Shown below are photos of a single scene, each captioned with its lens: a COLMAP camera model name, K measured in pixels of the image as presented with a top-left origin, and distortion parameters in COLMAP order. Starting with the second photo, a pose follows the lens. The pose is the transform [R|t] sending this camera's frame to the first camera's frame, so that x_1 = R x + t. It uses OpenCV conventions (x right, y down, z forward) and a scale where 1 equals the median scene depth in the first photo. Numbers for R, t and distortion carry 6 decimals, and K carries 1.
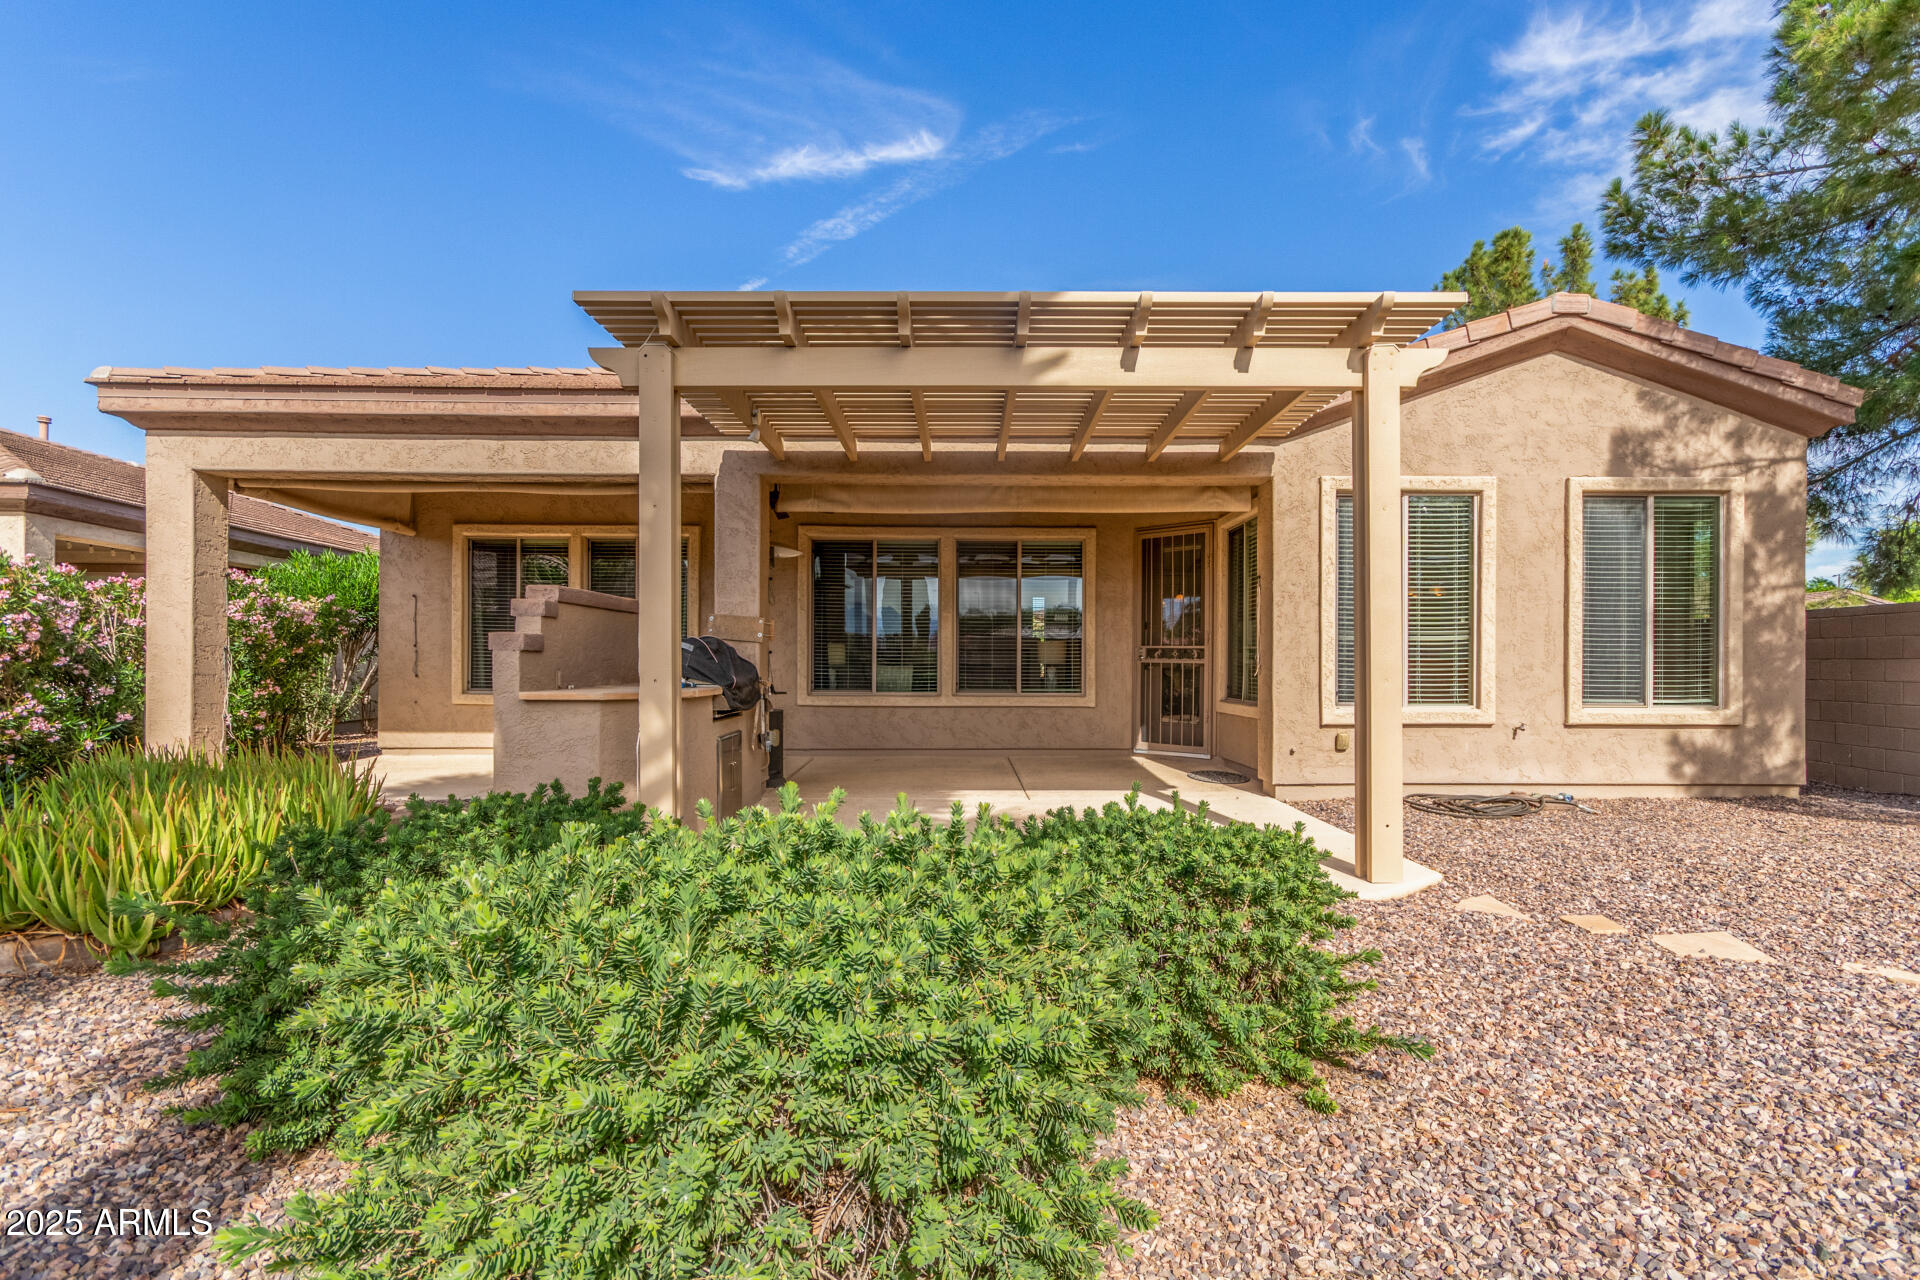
lens RADIAL K [[894.3, 0, 952.8], [0, 894.3, 646.3], [0, 0, 1]] dist [0.011925, -0.002976]
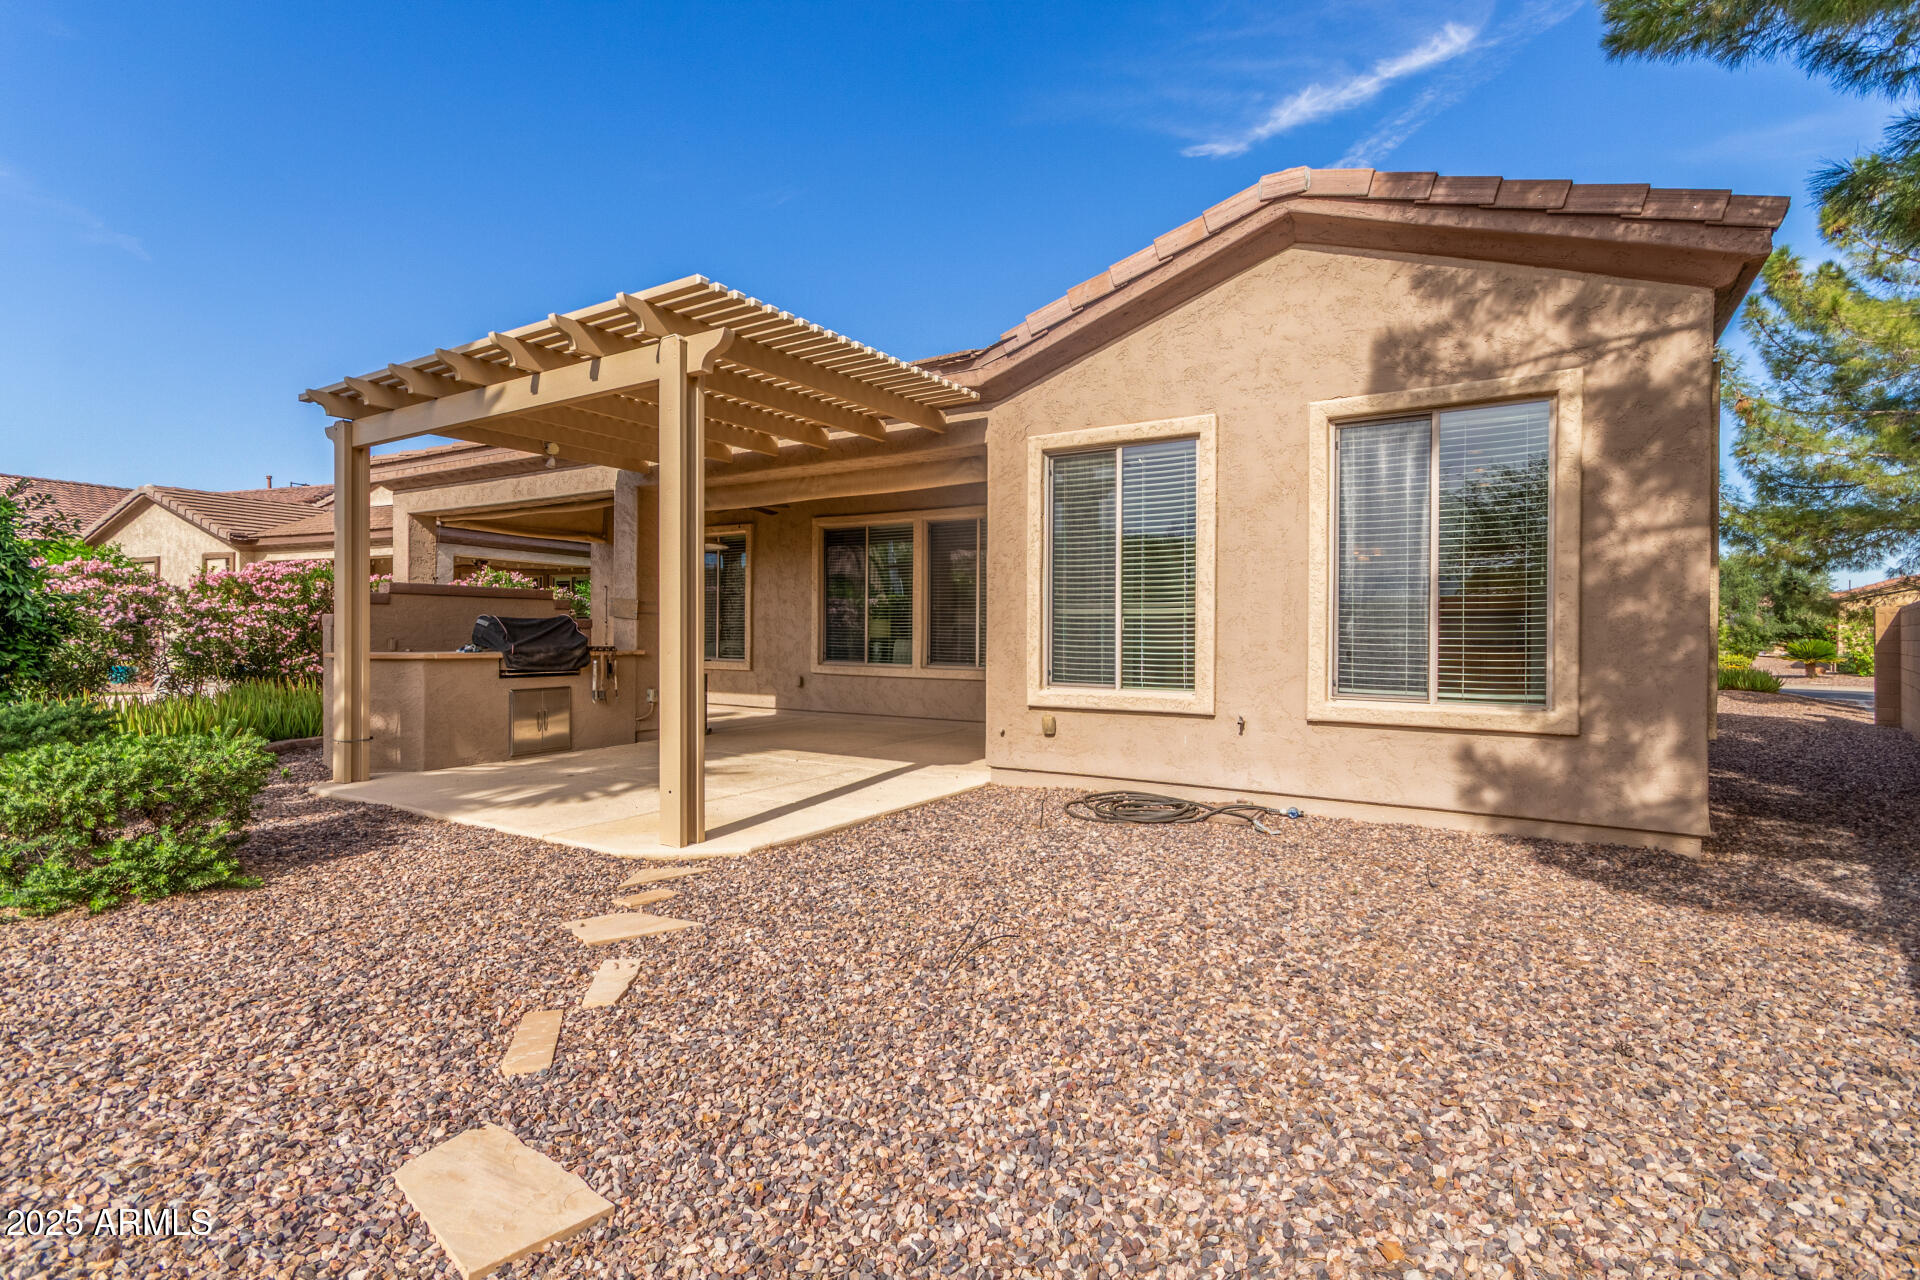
lens RADIAL K [[894.3, 0, 949.0], [0, 894.3, 635.2], [0, 0, 1]] dist [0.011925, -0.002976]
pose [[0.839410, 0.006897, -0.543455, 0.842937], [0.000035, 0.999919, 0.012744, 0.002550], [0.543499, -0.010716, 0.839341, 0.175680]]
